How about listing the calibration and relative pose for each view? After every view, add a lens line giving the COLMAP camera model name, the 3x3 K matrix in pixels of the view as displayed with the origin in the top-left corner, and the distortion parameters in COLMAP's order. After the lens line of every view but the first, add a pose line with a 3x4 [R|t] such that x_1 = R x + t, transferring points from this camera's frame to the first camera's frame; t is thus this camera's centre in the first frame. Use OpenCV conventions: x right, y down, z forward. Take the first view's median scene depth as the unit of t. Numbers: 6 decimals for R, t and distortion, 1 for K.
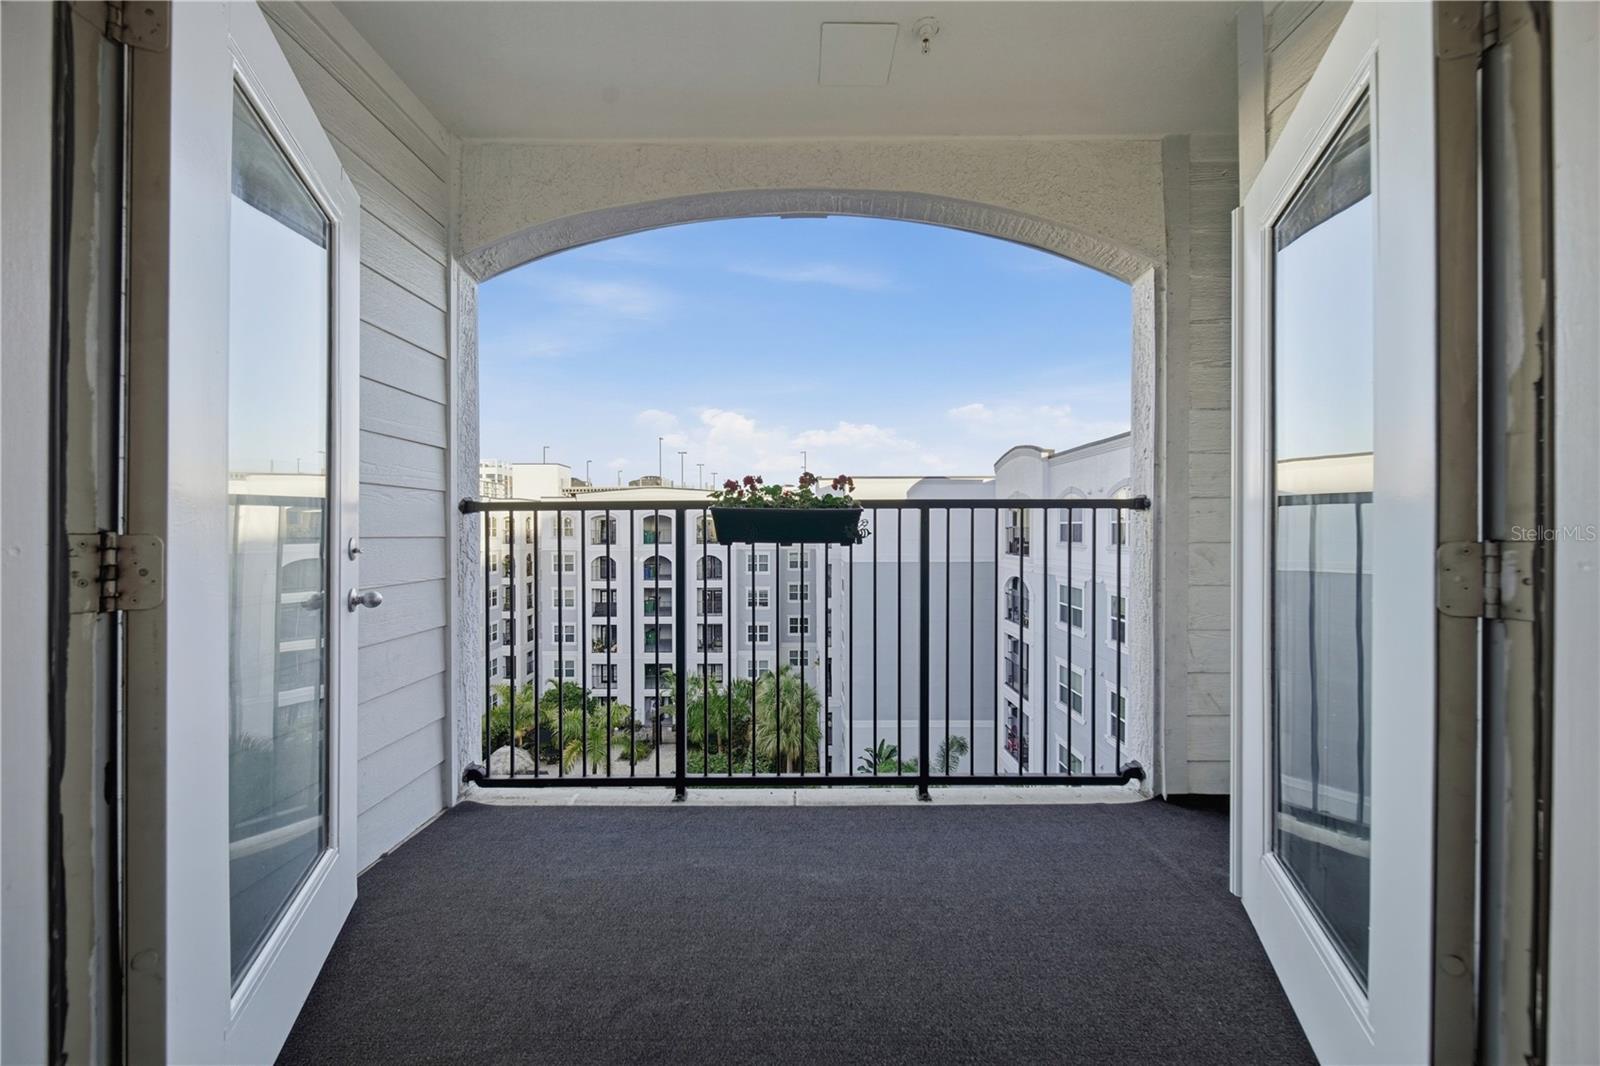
lens RADIAL K [[561.4, 0, 800.1], [0, 561.4, 531.9], [0, 0, 1]] dist [0.000375, -0.000235]
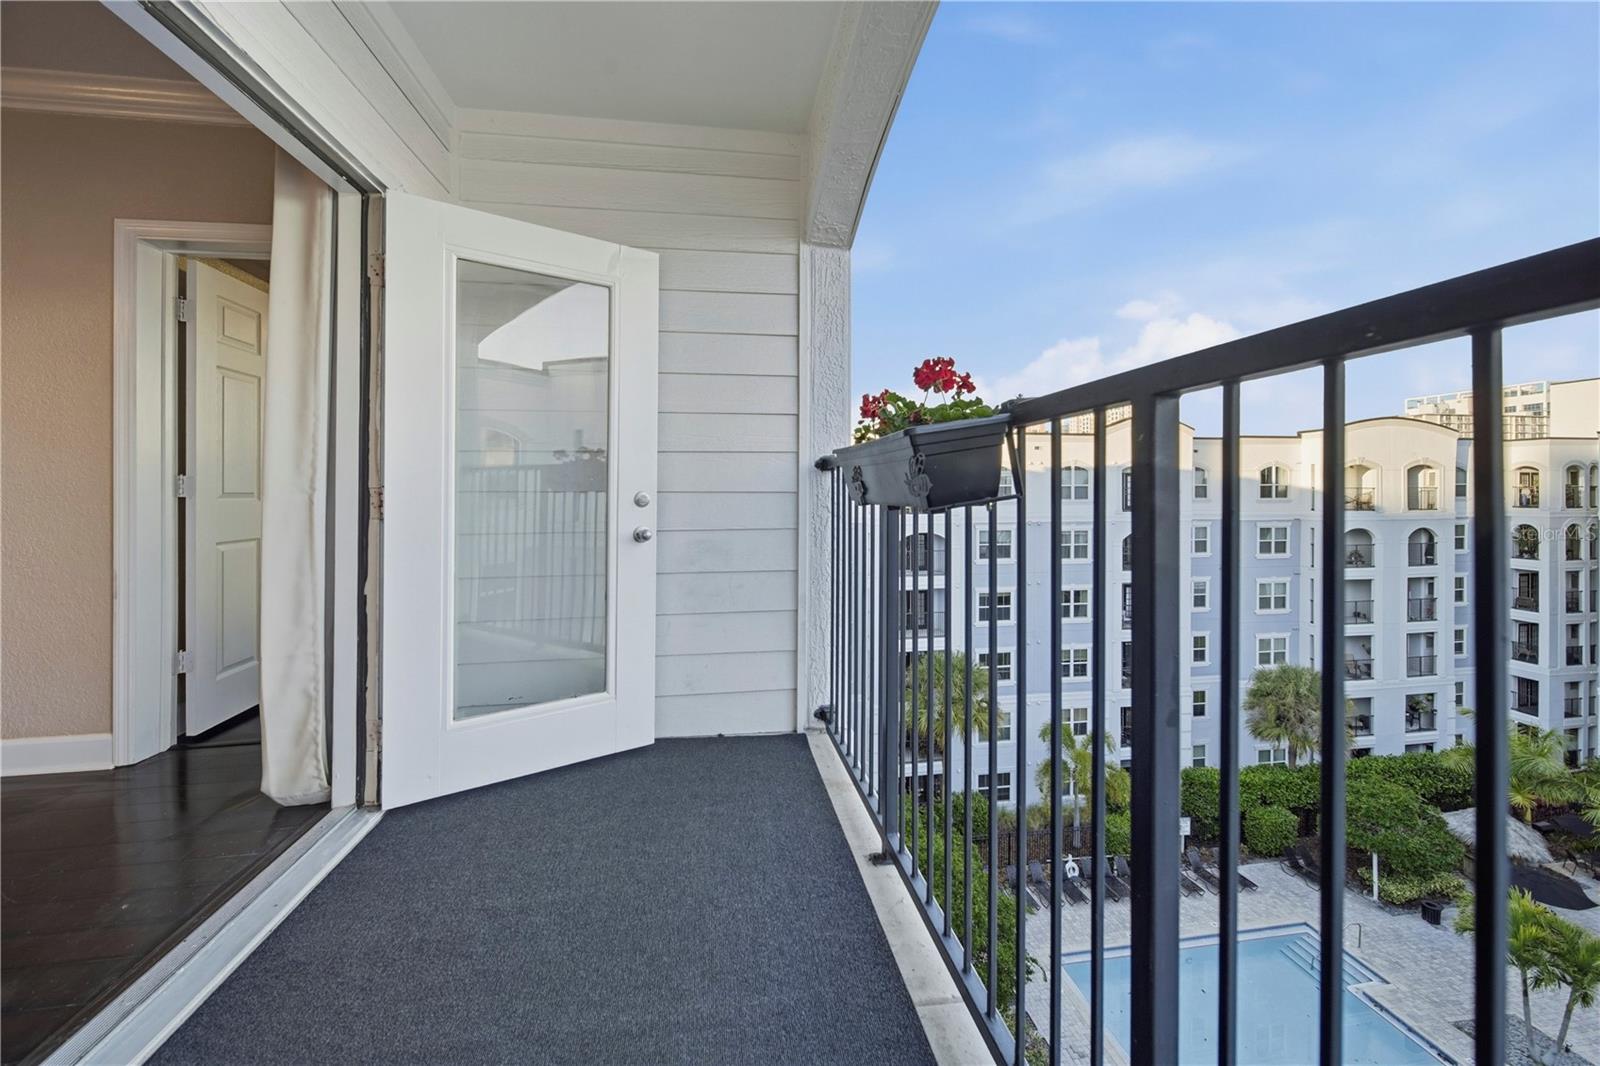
lens RADIAL K [[574.6, 0, 781.2], [0, 574.6, 489.3], [0, 0, 1]] dist [-0.000741, -0.000236]
pose [[0.139207, -0.004124, -0.990255, 0.496919], [0.001551, 0.999991, -0.003946, 0.006770], [0.990262, -0.000986, 0.139212, 0.782945]]
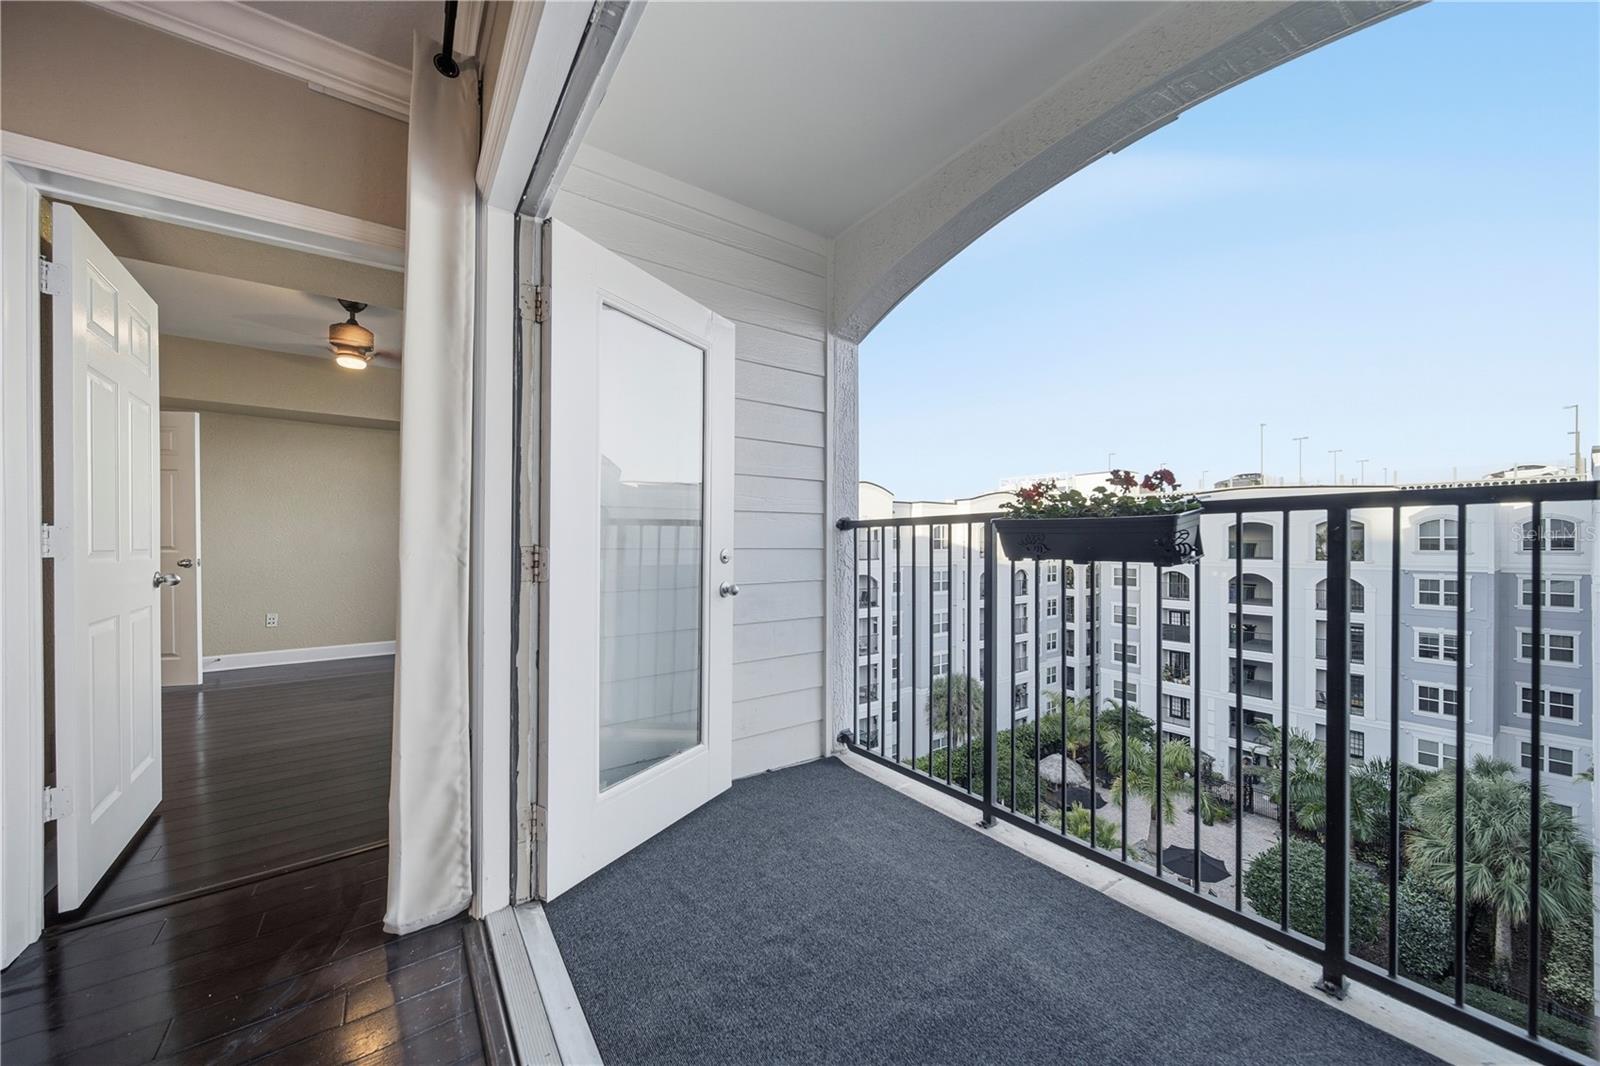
lens RADIAL K [[561.4, 0, 788.8], [0, 561.4, 541.1], [0, 0, 1]] dist [0.000375, -0.000235]
pose [[0.573631, -0.002489, -0.819110, 0.379917], [-0.001166, 0.999992, -0.003854, -0.003449], [0.819113, 0.003166, 0.573624, 0.179000]]
